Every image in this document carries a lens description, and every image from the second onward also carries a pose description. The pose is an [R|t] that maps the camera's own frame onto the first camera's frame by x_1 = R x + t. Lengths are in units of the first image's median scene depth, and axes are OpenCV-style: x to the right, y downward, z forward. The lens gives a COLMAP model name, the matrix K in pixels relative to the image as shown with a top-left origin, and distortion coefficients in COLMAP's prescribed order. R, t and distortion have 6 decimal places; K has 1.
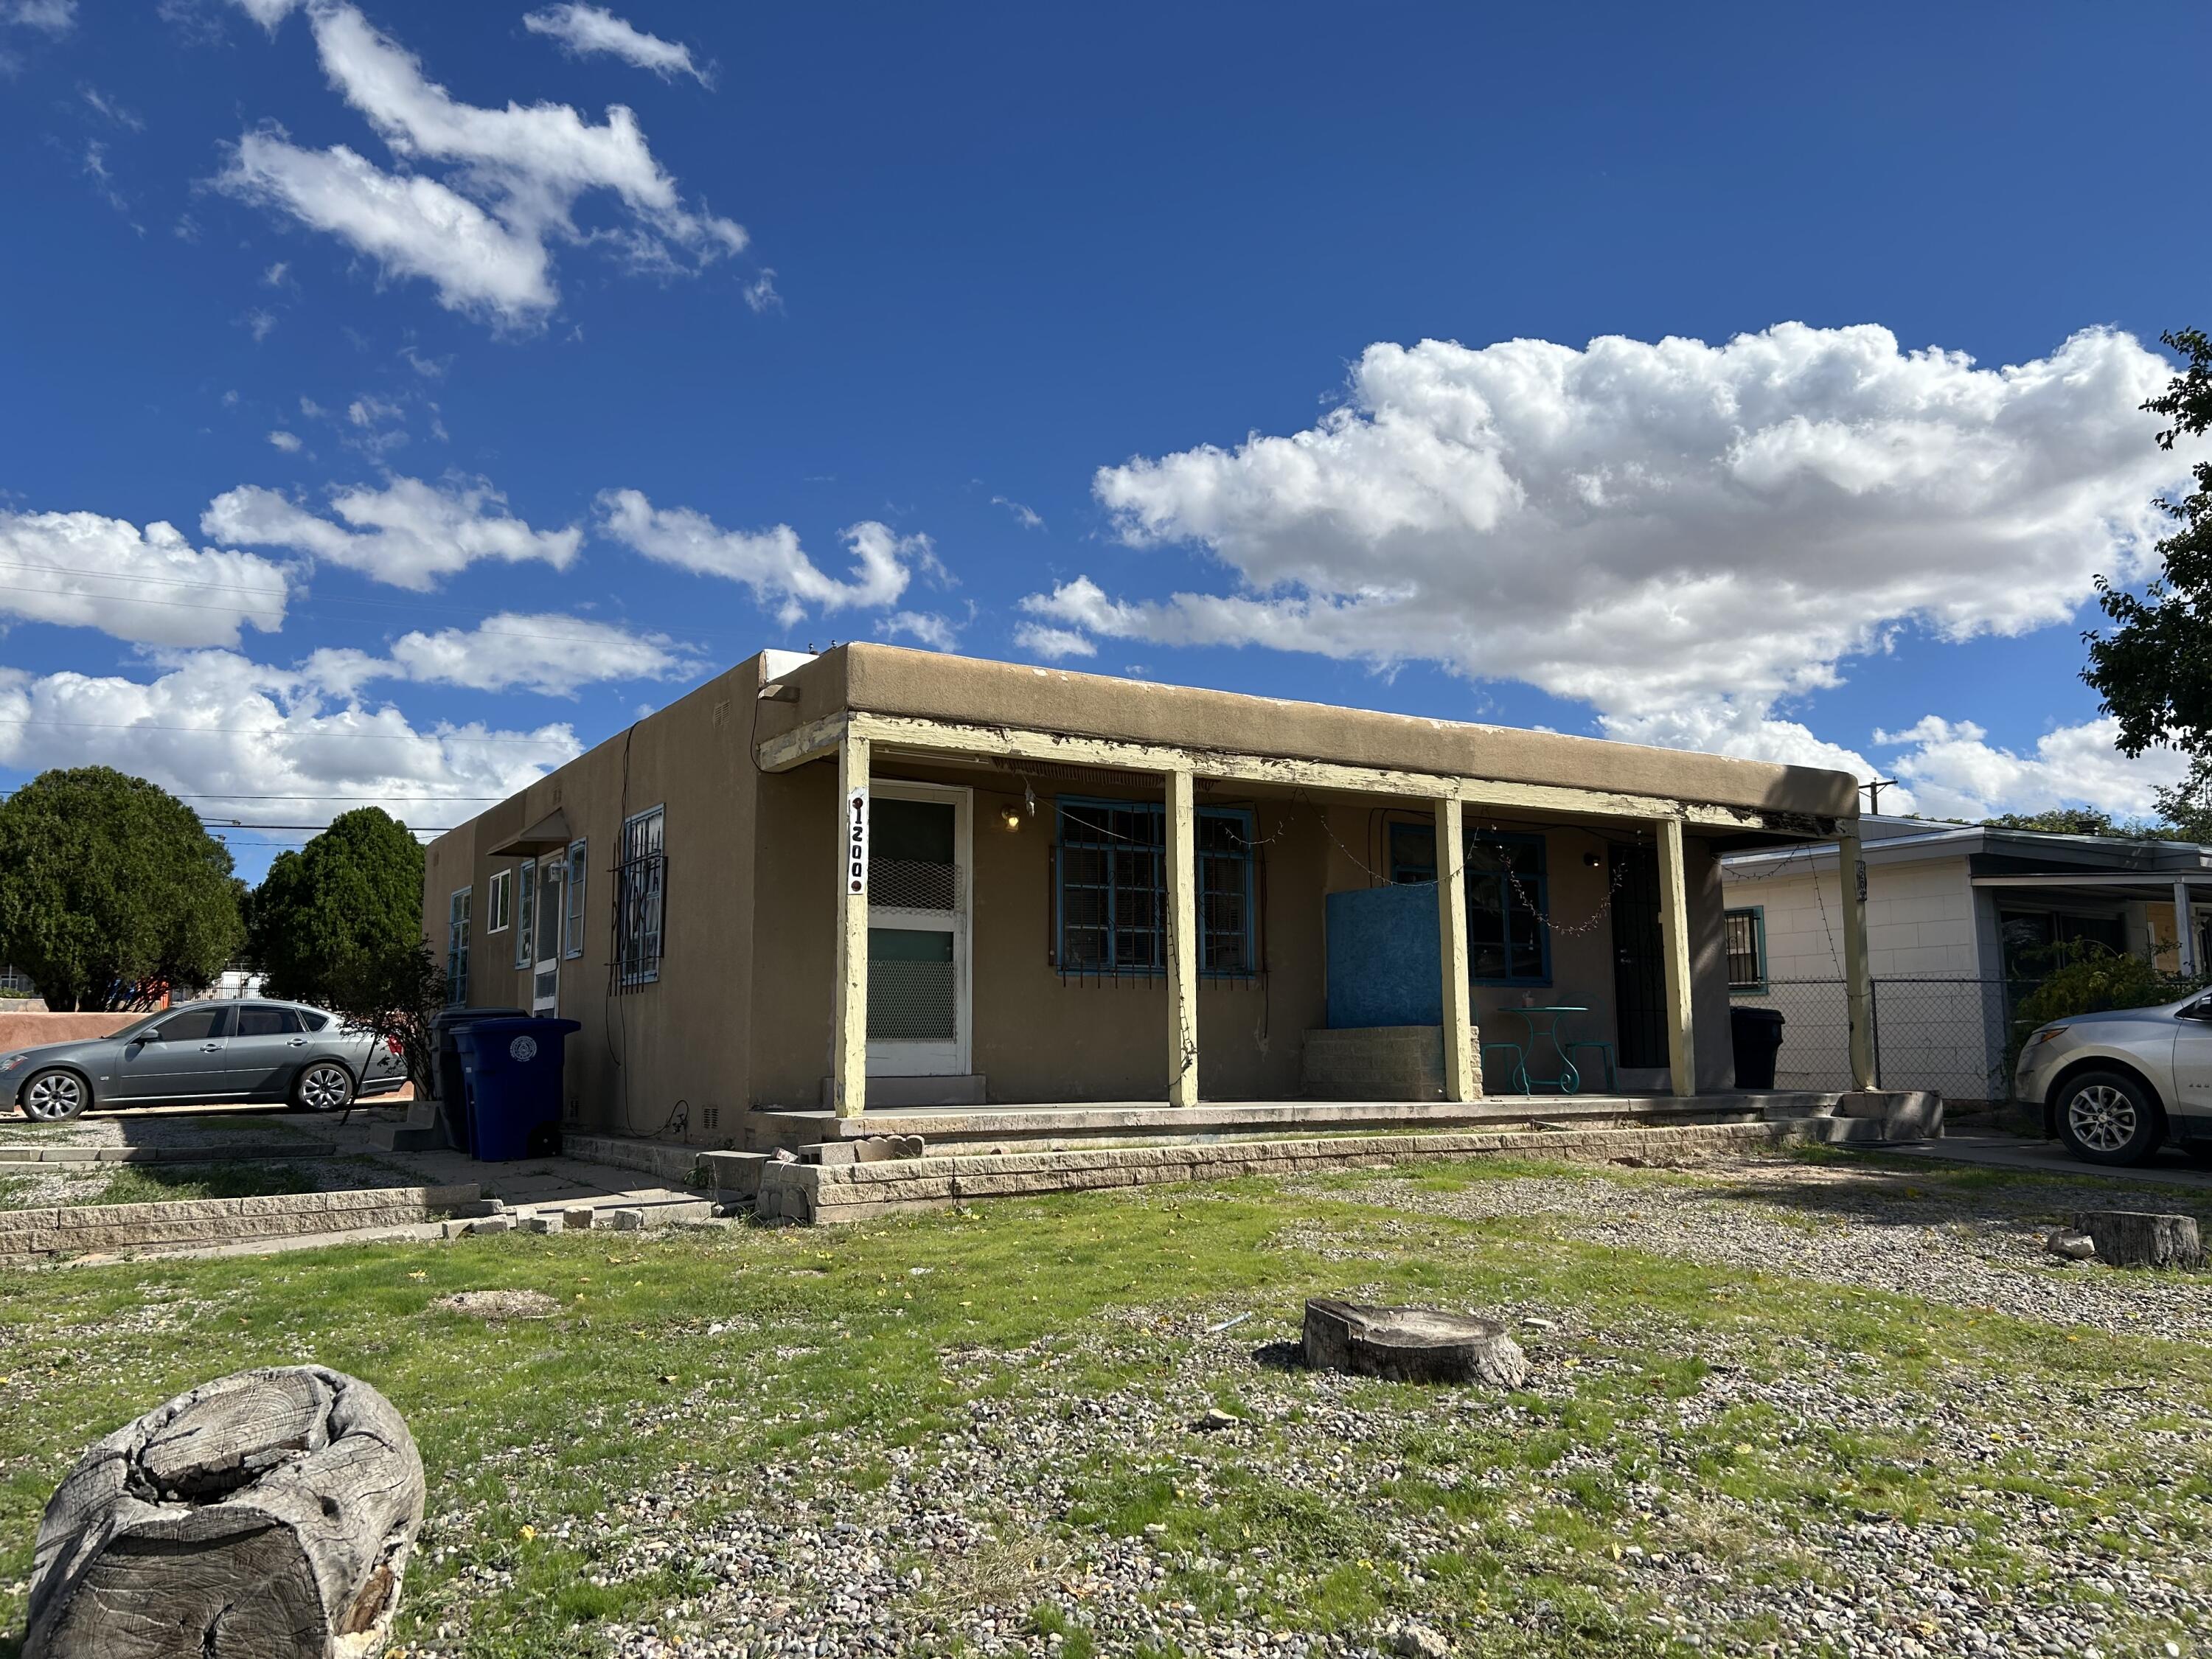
lens RADIAL K [[1621.8, 0, 1084.7], [0, 1621.8, 877.2], [0, 0, 1]] dist [0.065619, -0.044220]
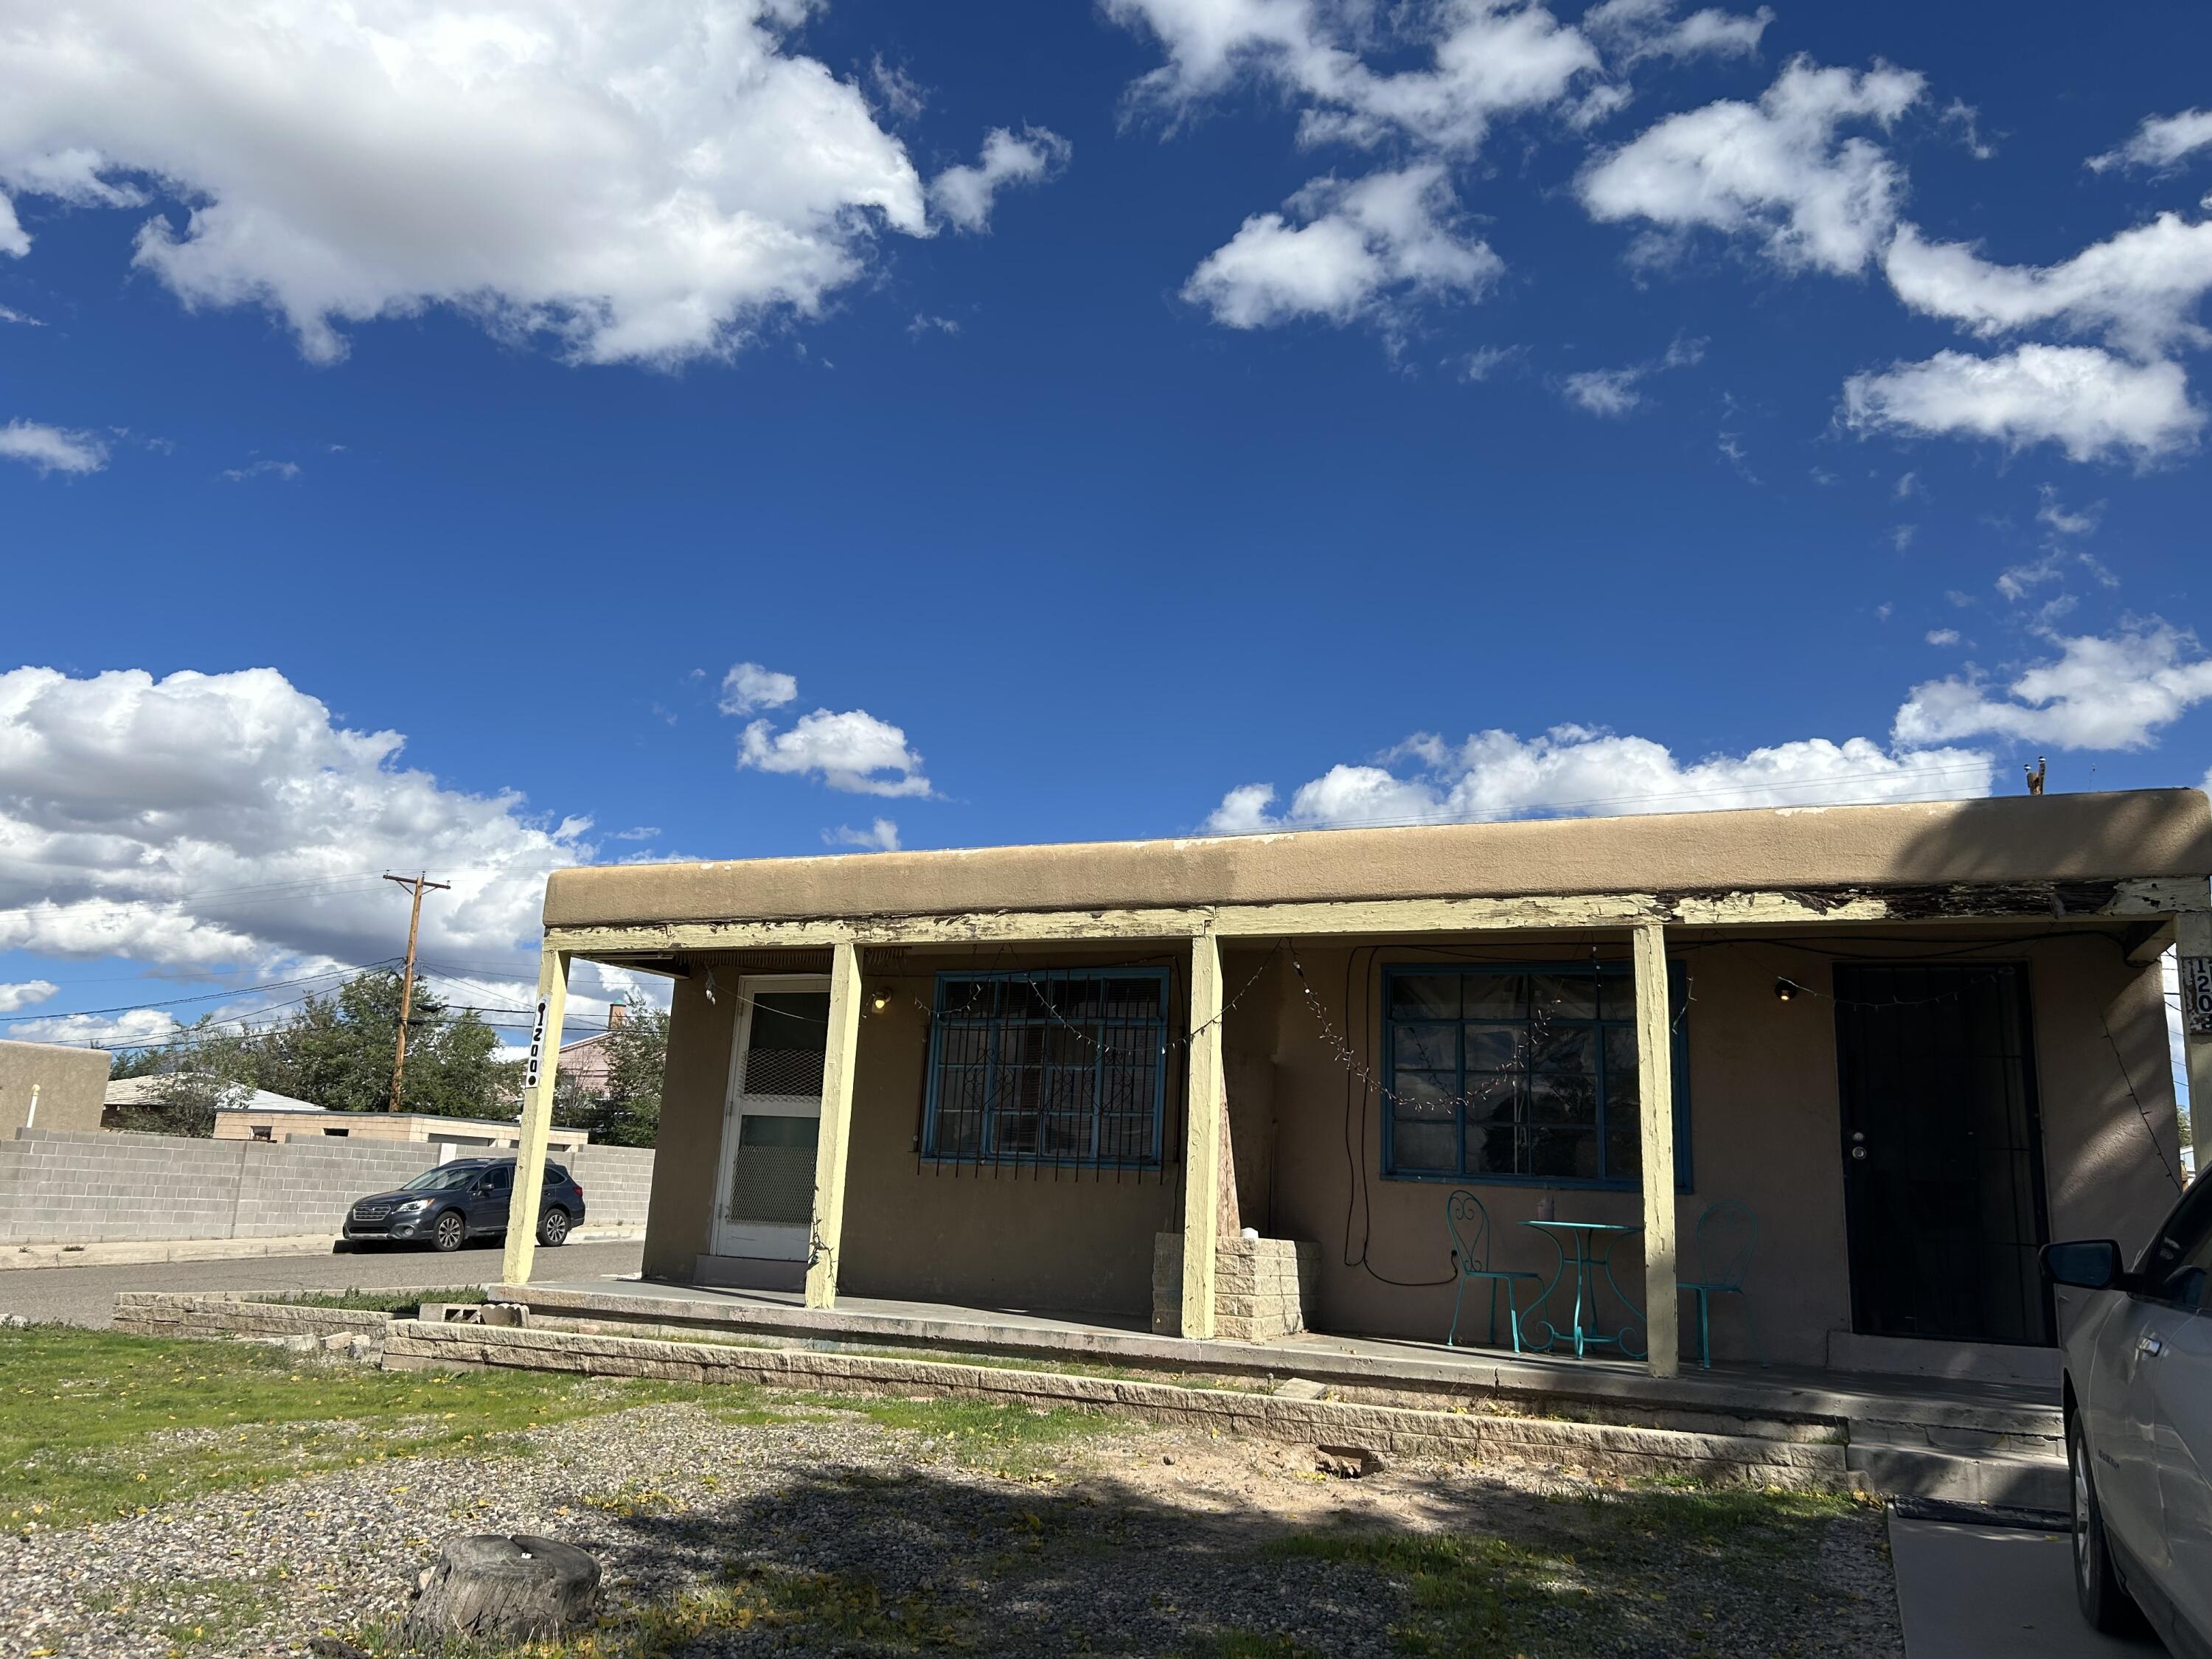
lens RADIAL K [[1621.8, 0, 1130.3], [0, 1621.8, 807.0], [0, 0, 1]] dist [0.065619, -0.044220]
pose [[0.584206, -0.163516, -0.794963, 0.712462], [0.035605, 0.983715, -0.176175, 0.023747], [0.810824, 0.074618, 0.580514, 0.433931]]
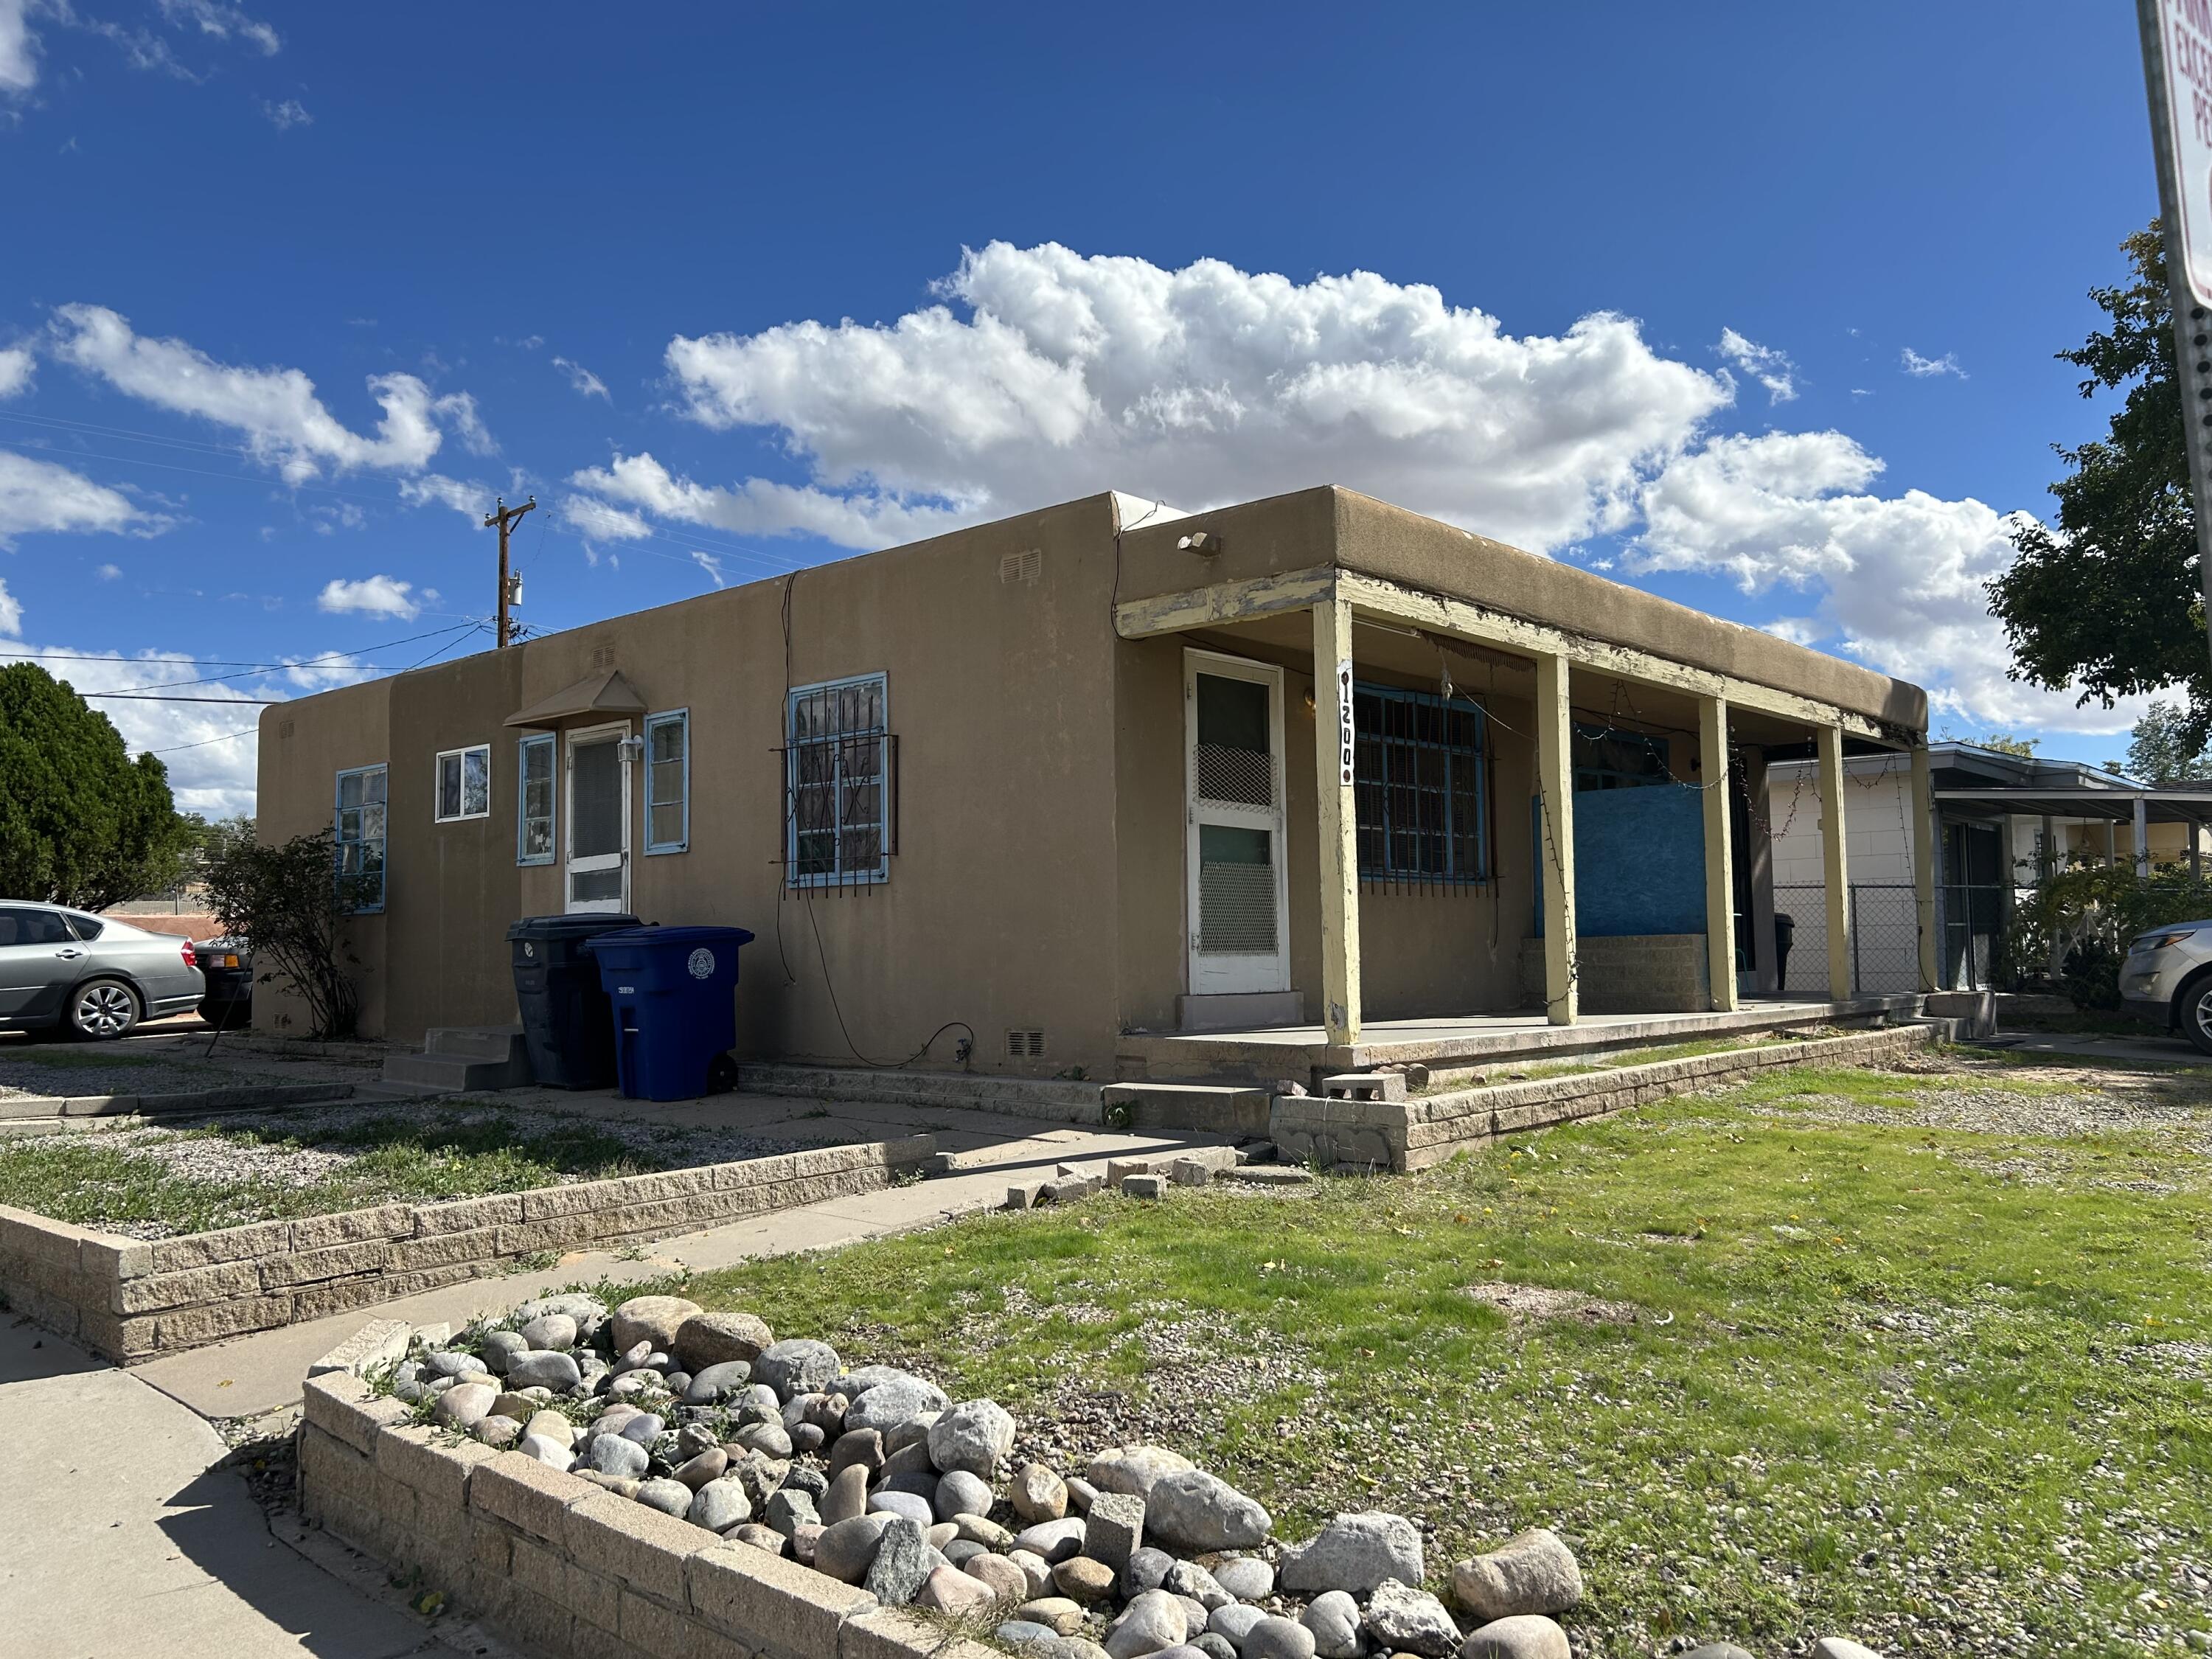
lens RADIAL K [[1621.8, 0, 1094.6], [0, 1621.8, 842.2], [0, 0, 1]] dist [0.065619, -0.044220]
pose [[0.960895, 0.011798, 0.276662, -0.335752], [-0.022740, 0.999079, 0.036375, 0.008696], [-0.275979, -0.041243, 0.960278, 0.144014]]
